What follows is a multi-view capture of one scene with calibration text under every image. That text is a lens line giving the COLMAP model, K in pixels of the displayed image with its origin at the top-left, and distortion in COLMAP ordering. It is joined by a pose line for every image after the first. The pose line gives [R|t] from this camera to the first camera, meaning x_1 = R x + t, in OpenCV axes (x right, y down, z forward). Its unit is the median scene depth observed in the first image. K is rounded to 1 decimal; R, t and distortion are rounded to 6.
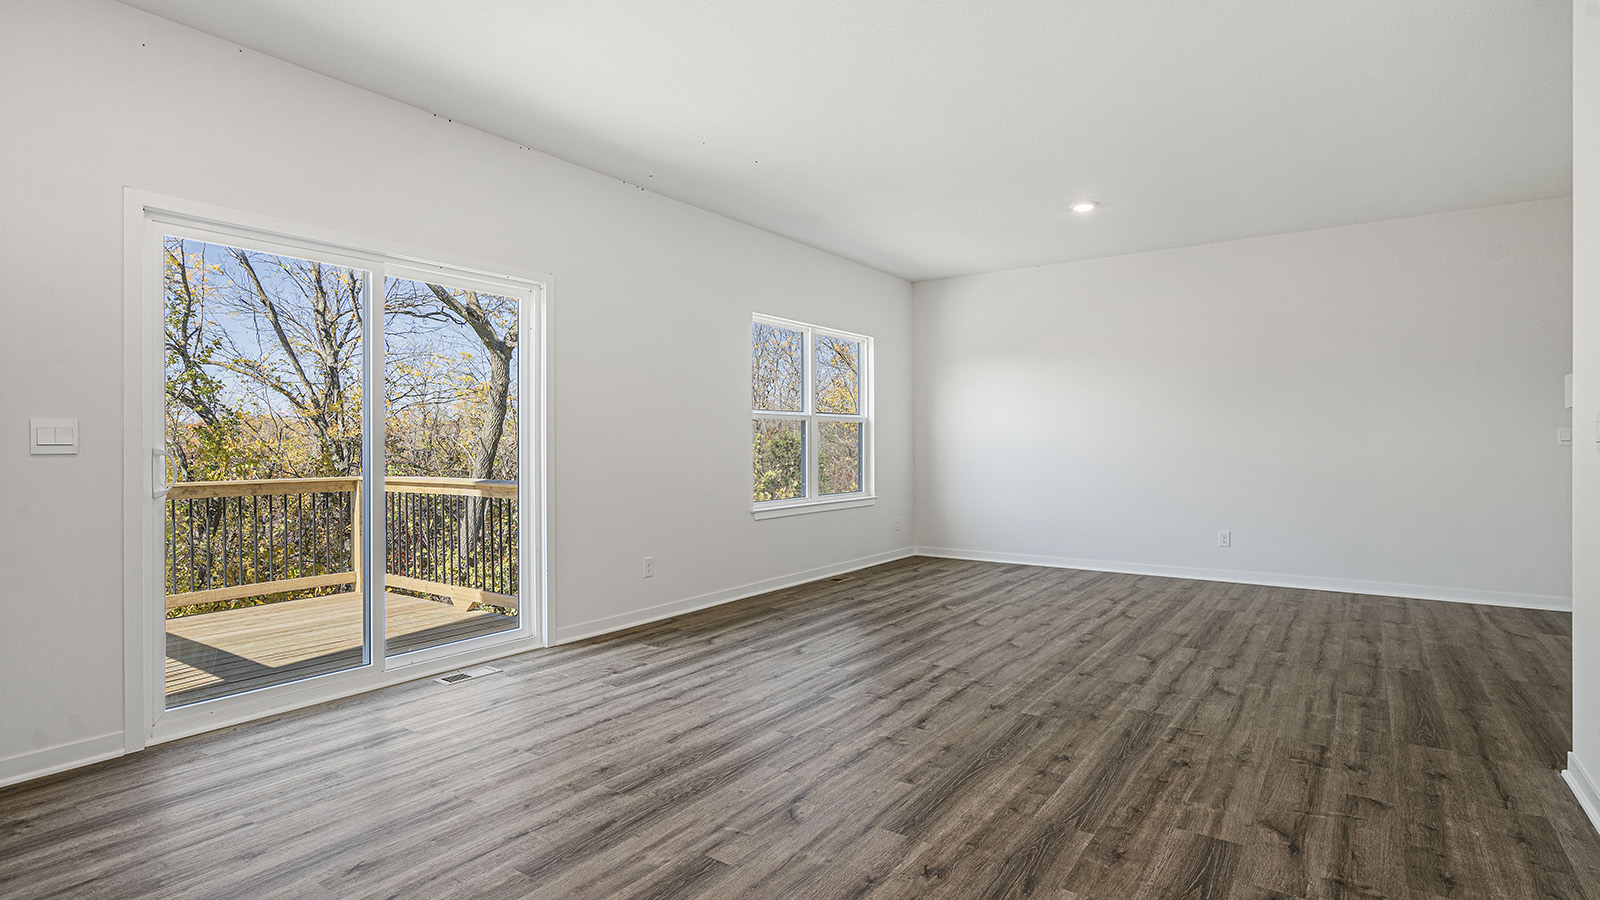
lens RADIAL K [[817.1, 0, 783.8], [0, 817.1, 445.0], [0, 0, 1]] dist [-0.005856, 0.004418]
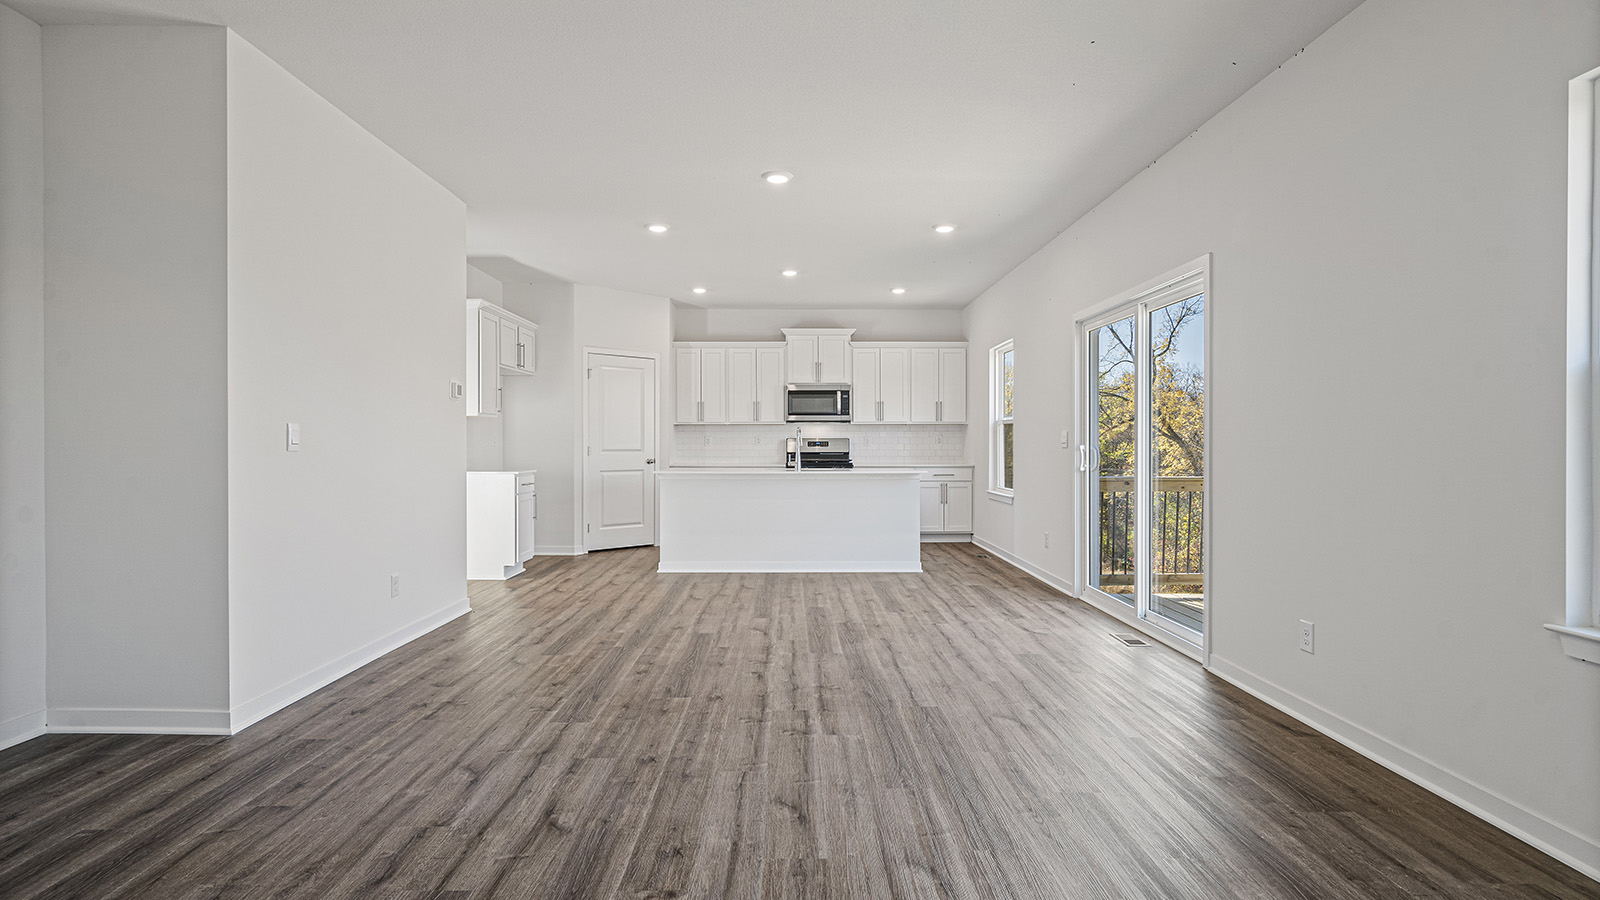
lens RADIAL K [[817.1, 0, 787.3], [0, 817.1, 445.1], [0, 0, 1]] dist [-0.005856, 0.004418]
pose [[-0.816125, 0.003674, -0.577864, 0.787990], [0.000556, 0.999984, 0.005571, -0.004033], [0.577875, 0.004225, -0.816114, 1.909661]]
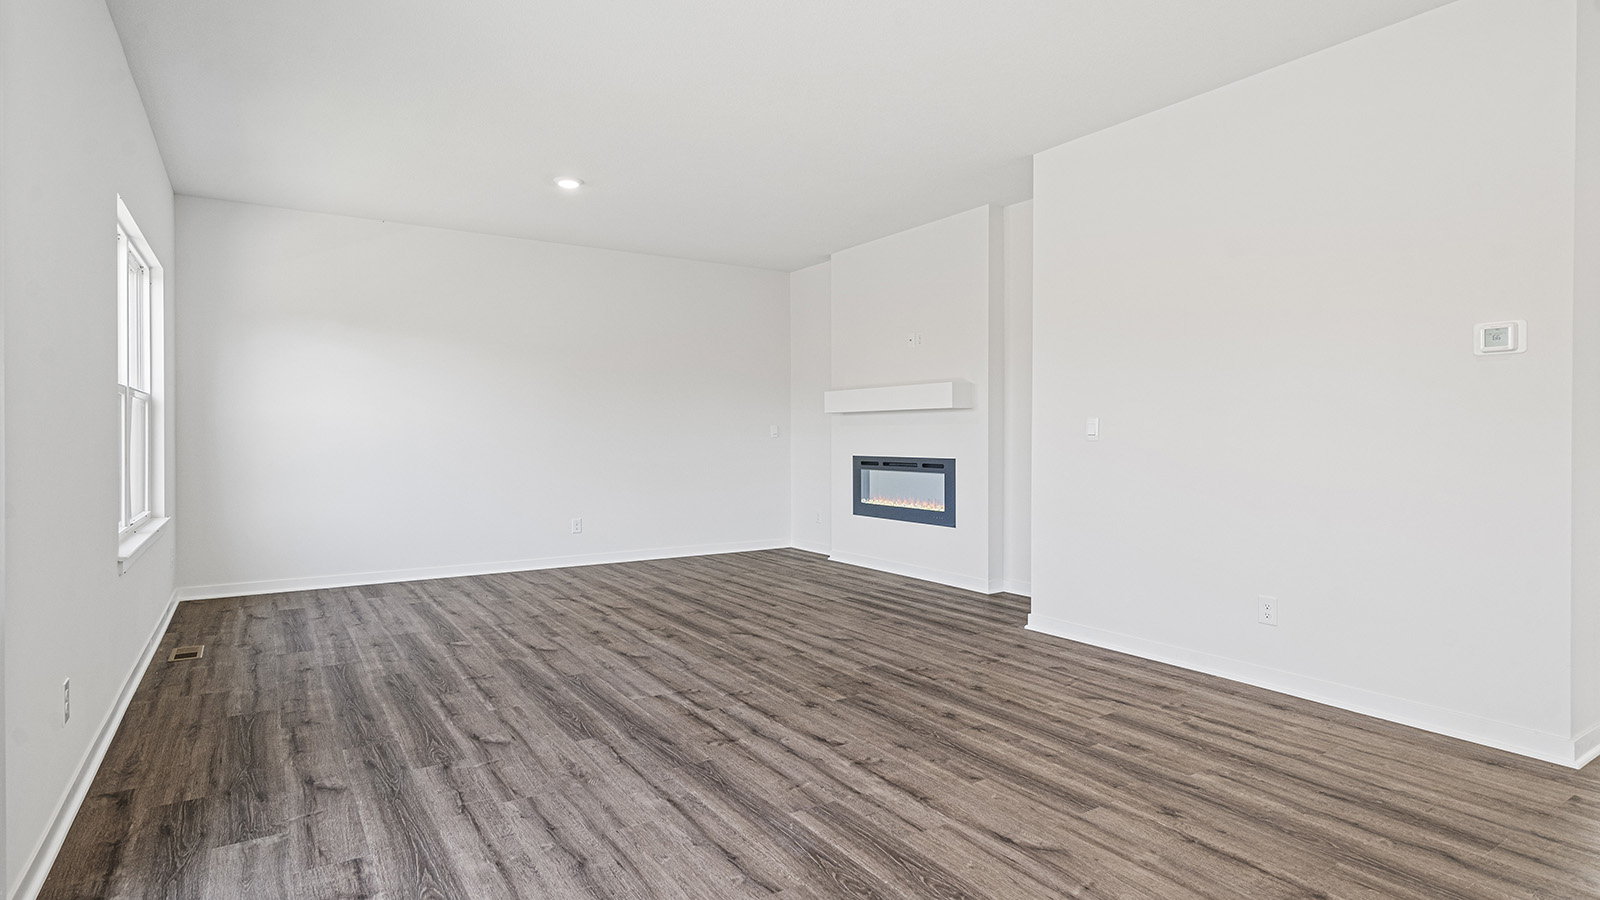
lens RADIAL K [[817.1, 0, 793.2], [0, 817.1, 443.5], [0, 0, 1]] dist [-0.005856, 0.004418]
pose [[0.363608, -0.006986, 0.931526, -0.660757], [0.001438, 0.999975, 0.006938, 0.001844], [-0.931551, -0.001183, 0.363609, 0.670819]]
